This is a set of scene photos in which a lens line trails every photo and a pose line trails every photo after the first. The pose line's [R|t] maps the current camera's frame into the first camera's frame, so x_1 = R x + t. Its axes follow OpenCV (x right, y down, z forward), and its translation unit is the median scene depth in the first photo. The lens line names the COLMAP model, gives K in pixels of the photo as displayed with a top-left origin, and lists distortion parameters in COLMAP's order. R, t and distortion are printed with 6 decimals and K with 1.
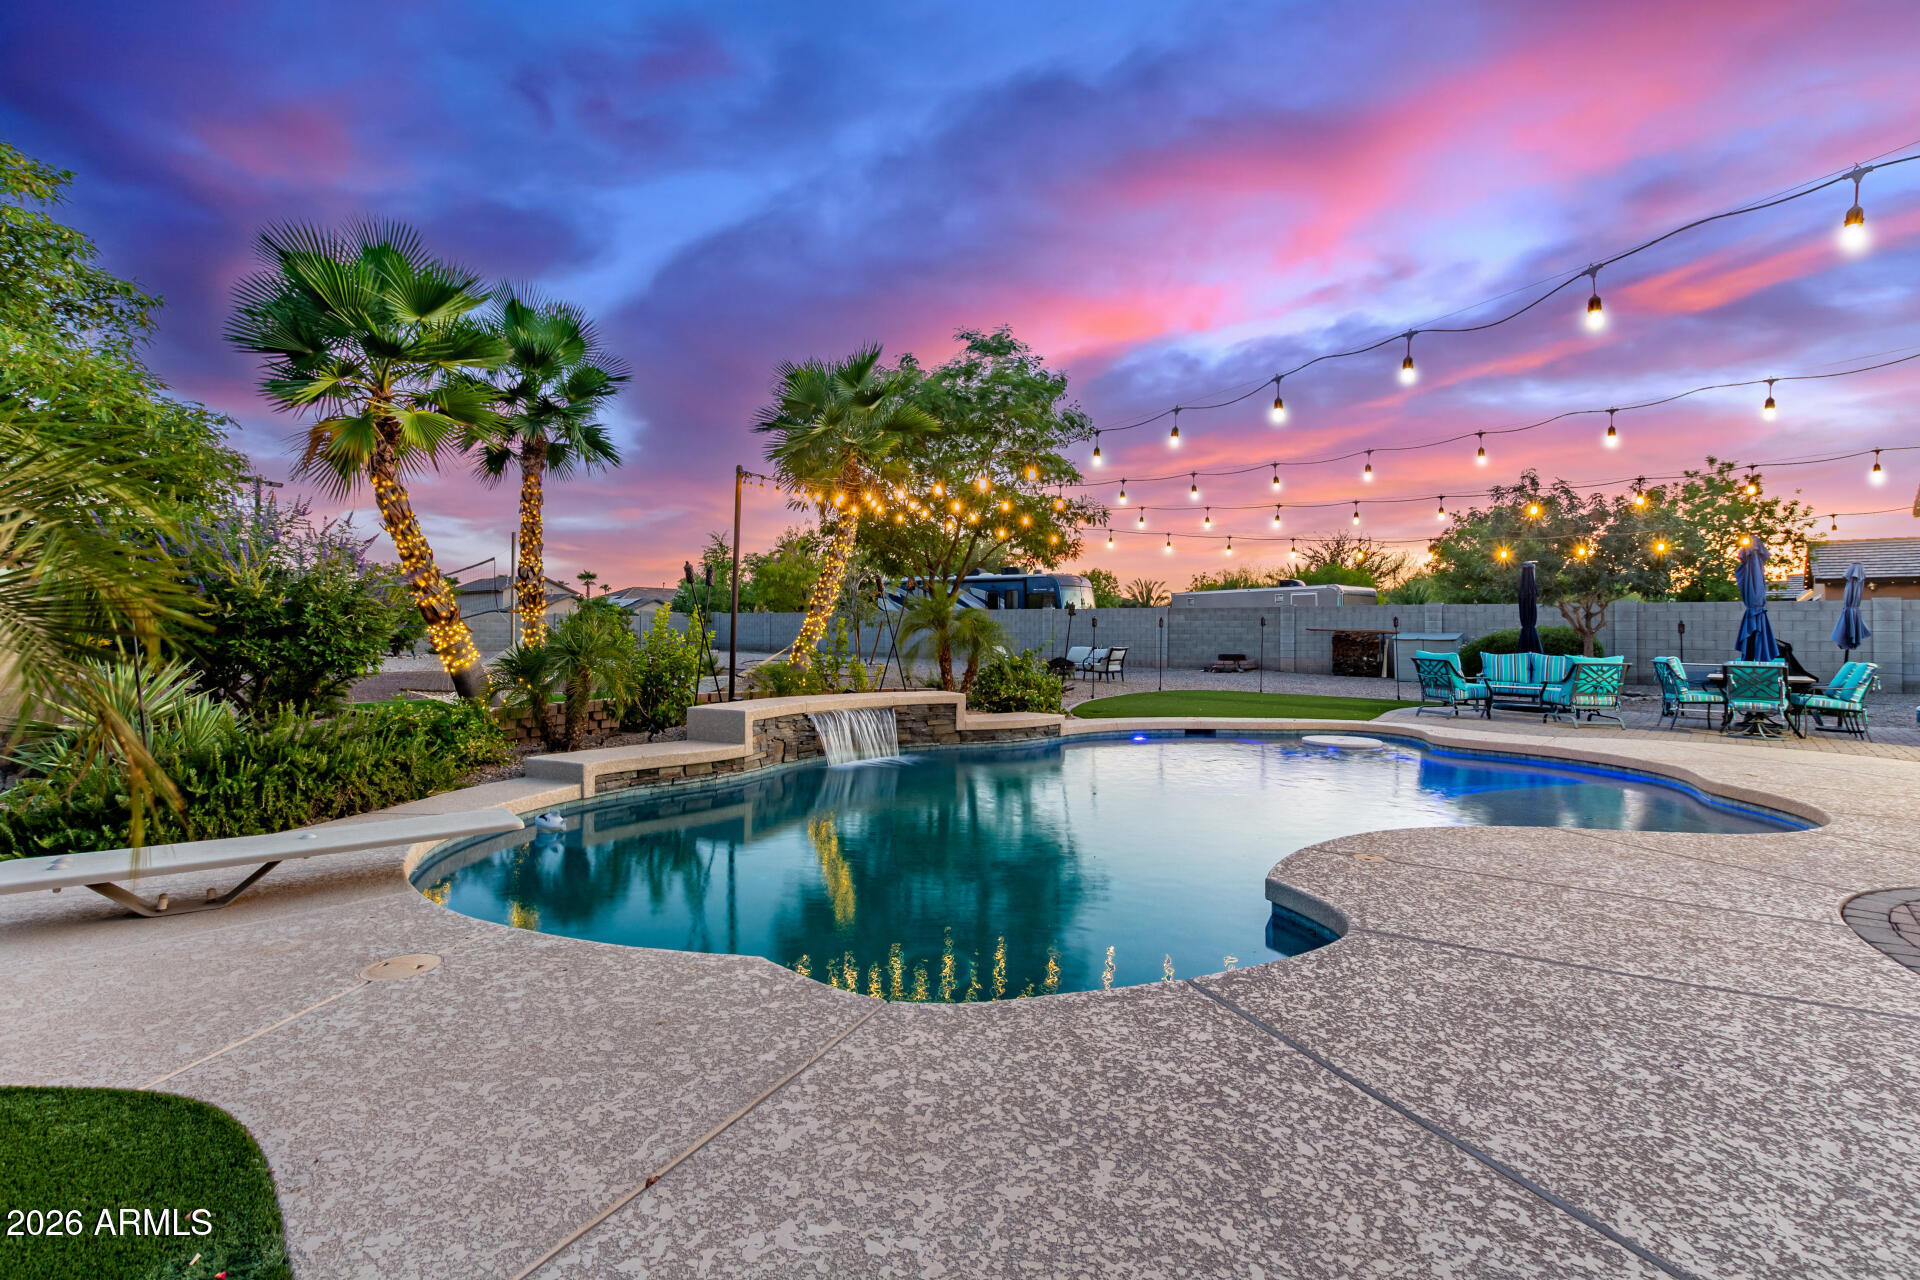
lens RADIAL K [[879.9, 0, 973.2], [0, 879.9, 579.4], [0, 0, 1]] dist [0.009044, -0.002942]
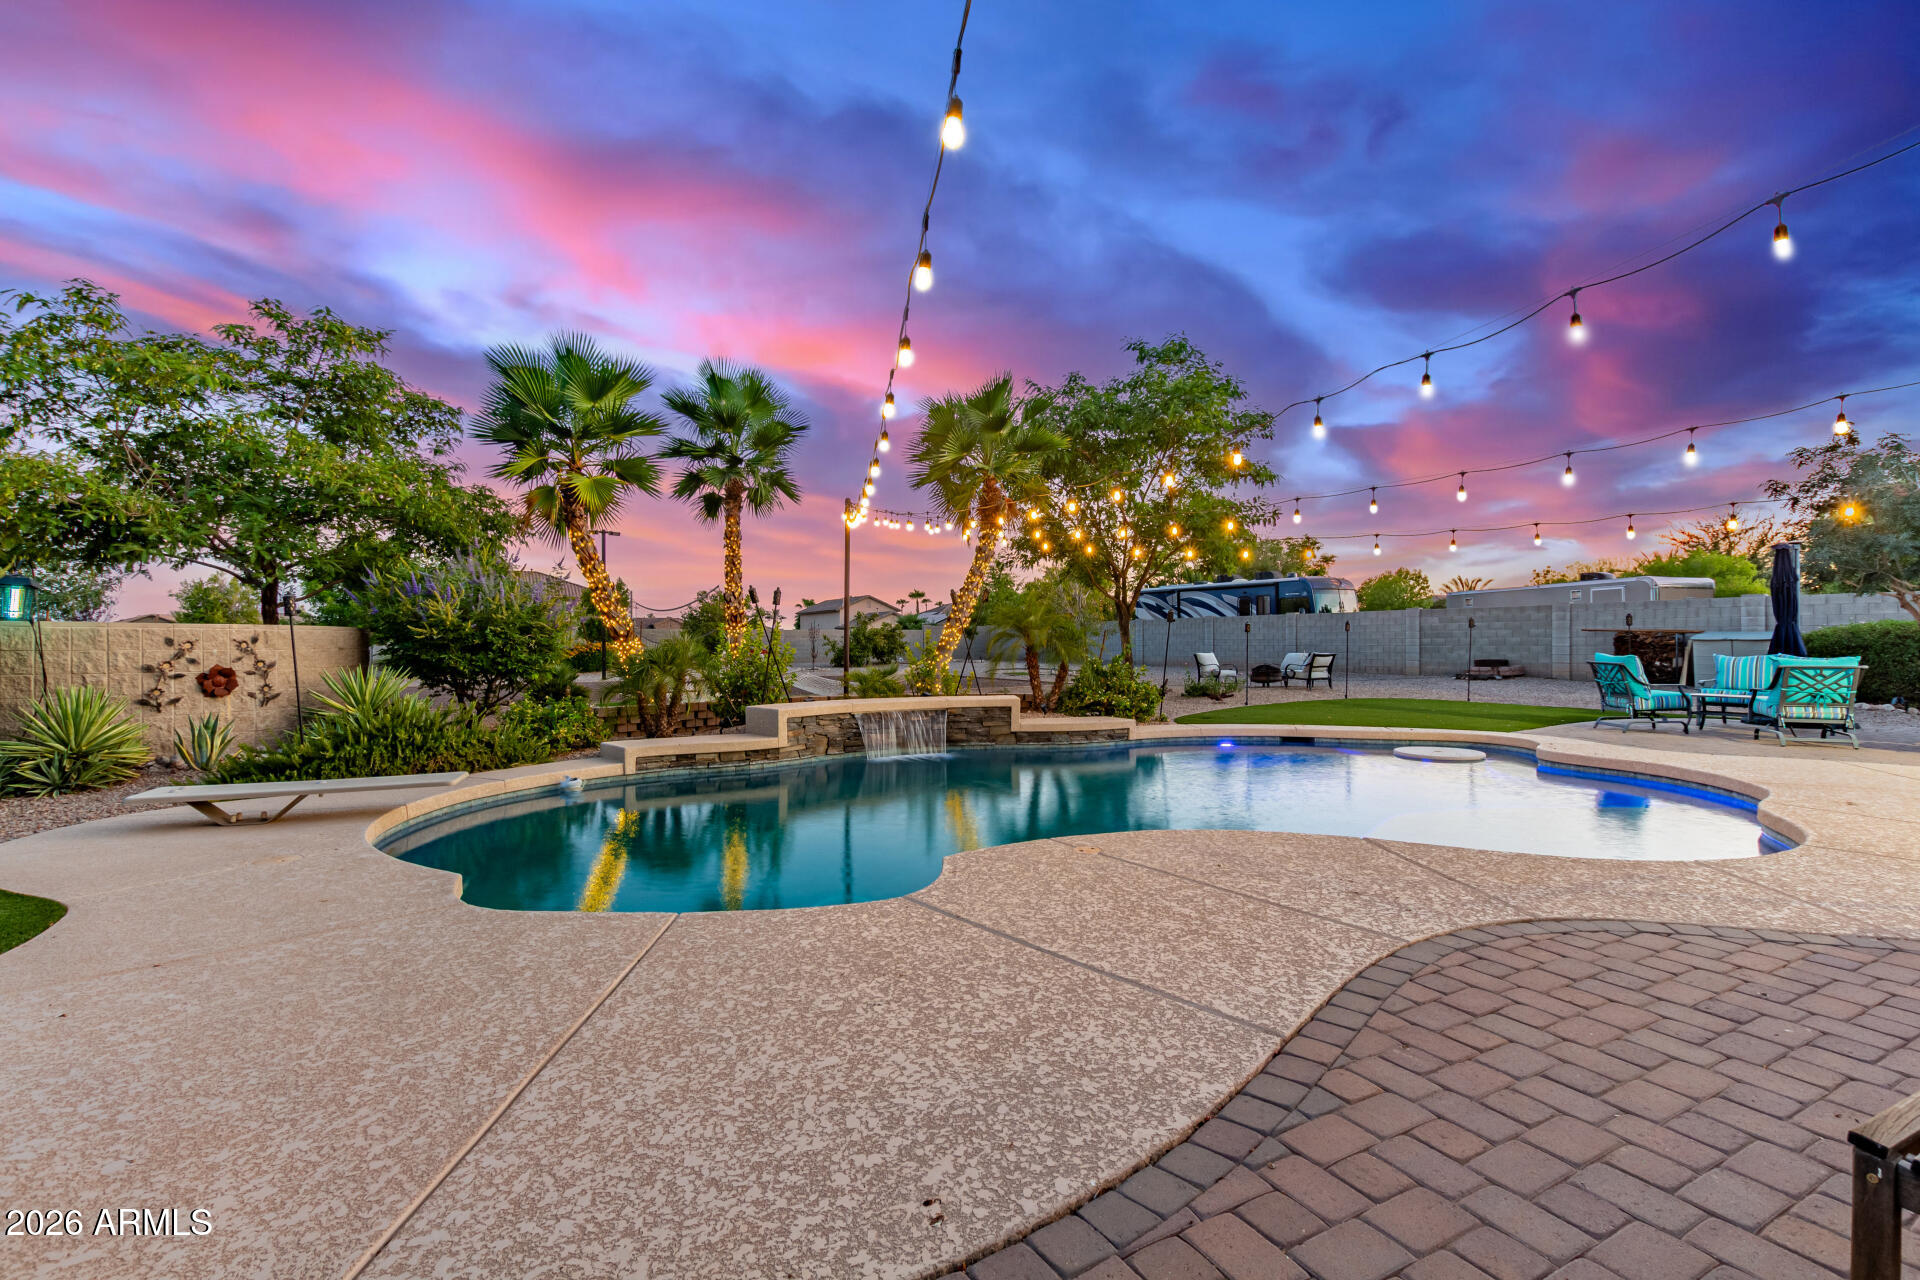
lens RADIAL K [[879.9, 0, 1012.4], [0, 879.9, 599.3], [0, 0, 1]] dist [0.009044, -0.002942]
pose [[0.937319, -0.032478, -0.346957, 0.406245], [0.036473, 0.999322, 0.004987, 0.005186], [0.346559, -0.017329, 0.937868, -0.004542]]
